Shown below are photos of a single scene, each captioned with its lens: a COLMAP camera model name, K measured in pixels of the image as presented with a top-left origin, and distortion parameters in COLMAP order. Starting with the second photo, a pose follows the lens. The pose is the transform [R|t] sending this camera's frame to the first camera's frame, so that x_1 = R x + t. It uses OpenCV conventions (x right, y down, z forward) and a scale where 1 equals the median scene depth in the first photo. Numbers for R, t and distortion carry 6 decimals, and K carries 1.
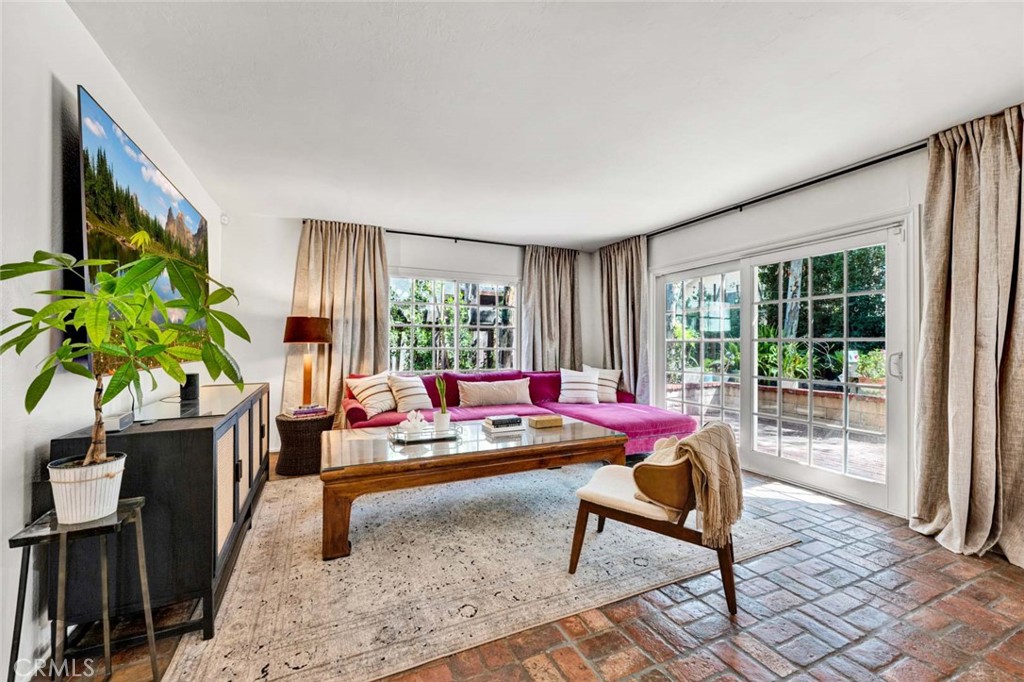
lens RADIAL K [[415.4, 0, 507.7], [0, 415.4, 342.6], [0, 0, 1]] dist [0.003862, -0.000117]
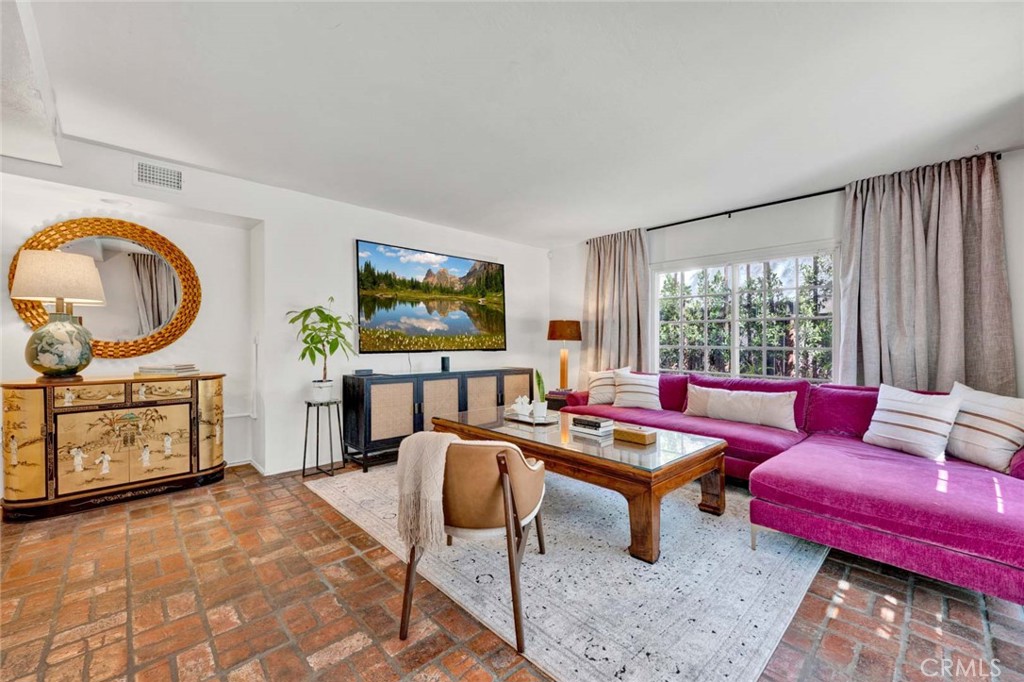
lens RADIAL K [[415.4, 0, 506.8], [0, 415.4, 341.5], [0, 0, 1]] dist [0.003862, -0.000117]
pose [[0.309441, 0.000823, -0.950918, 0.594369], [-0.002239, 0.999997, 0.000137, 0.004195], [0.950916, 0.002087, 0.309442, 0.378926]]
